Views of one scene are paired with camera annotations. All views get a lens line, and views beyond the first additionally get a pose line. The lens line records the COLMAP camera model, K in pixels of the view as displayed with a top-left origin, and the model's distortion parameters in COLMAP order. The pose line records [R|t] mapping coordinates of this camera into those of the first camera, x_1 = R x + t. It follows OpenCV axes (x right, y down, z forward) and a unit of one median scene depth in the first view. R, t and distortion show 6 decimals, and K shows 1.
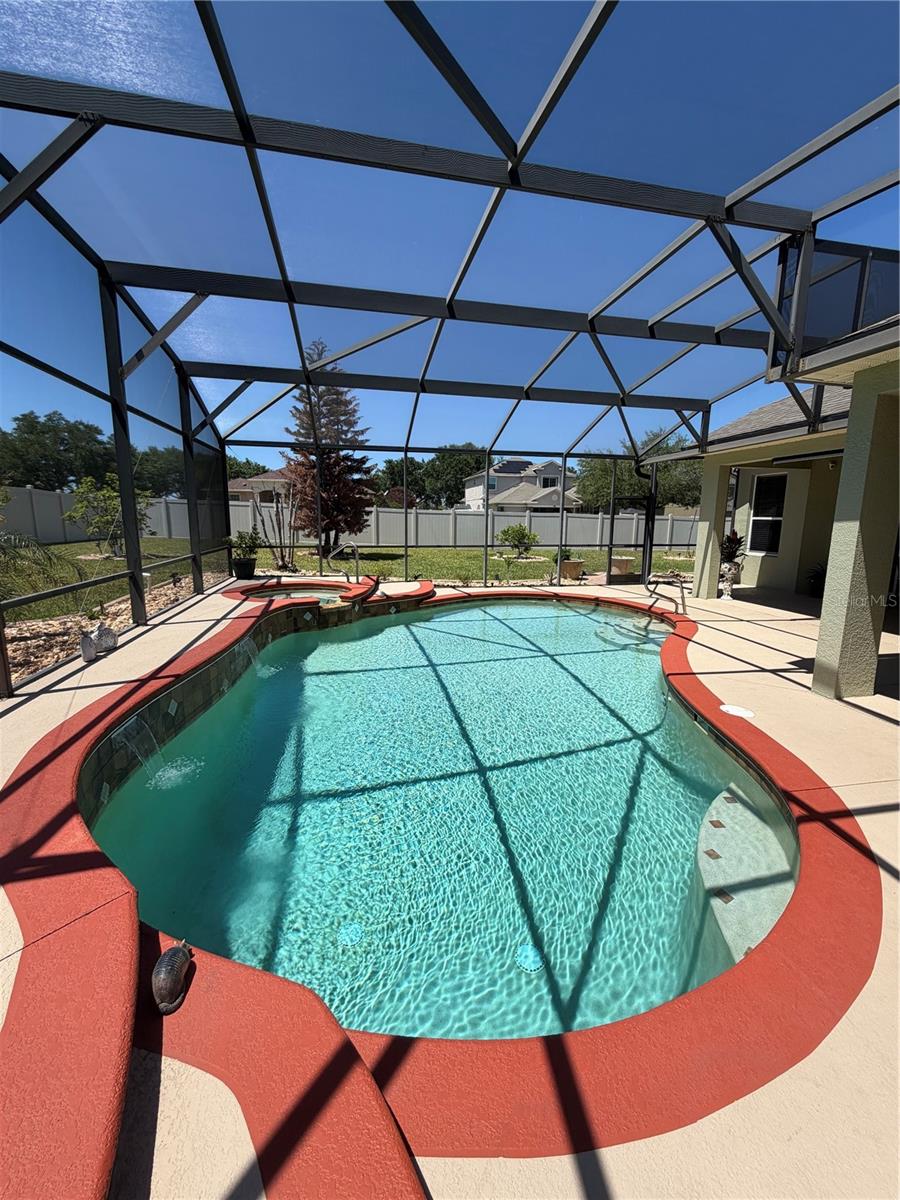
lens RADIAL K [[479.8, 0, 453.1], [0, 479.8, 595.0], [0, 0, 1]] dist [-0.003014, -0.000116]
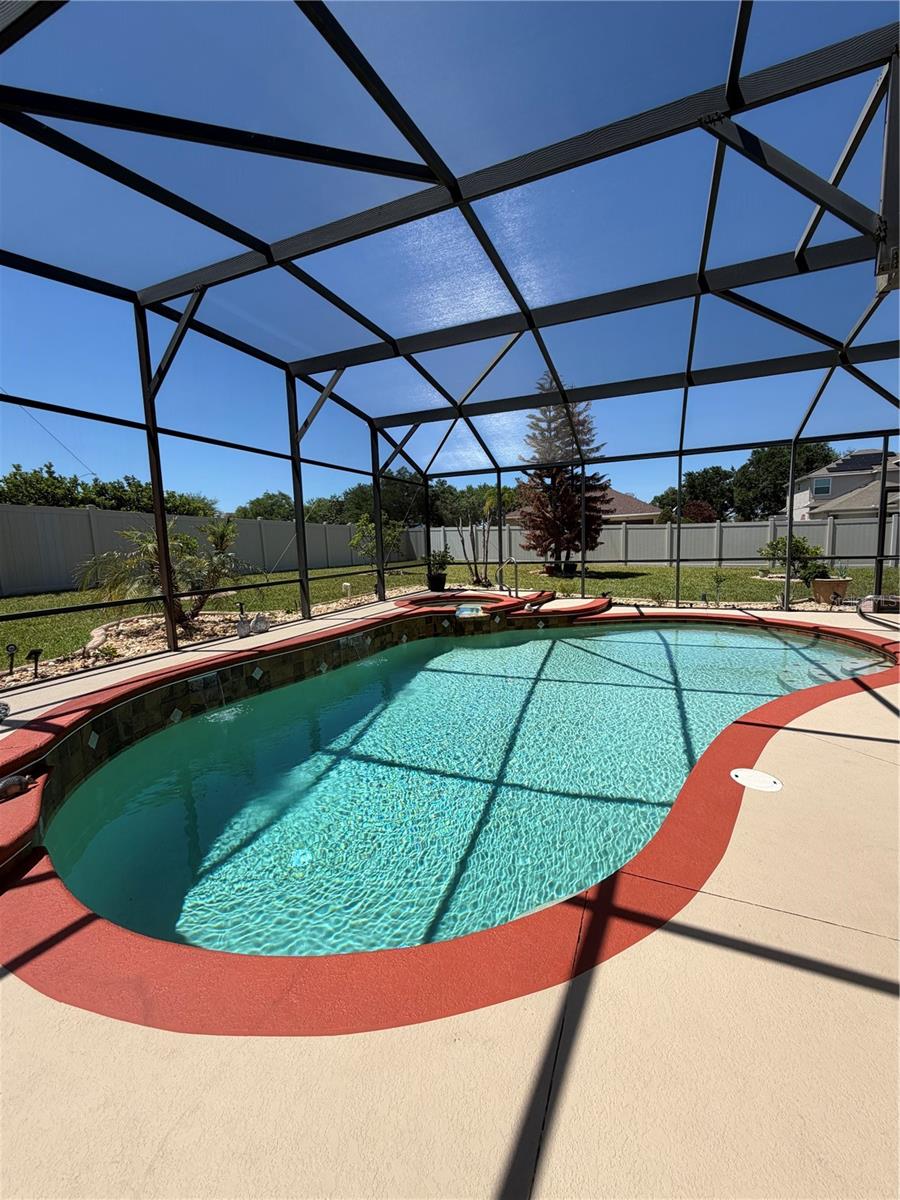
lens RADIAL K [[479.8, 0, 453.0], [0, 479.8, 597.9], [0, 0, 1]] dist [-0.003014, -0.000116]
pose [[0.816855, 0.029842, -0.576070, 0.299652], [-0.052139, 0.998393, -0.022212, 0.007433], [0.574481, 0.048180, 0.817098, 0.078712]]
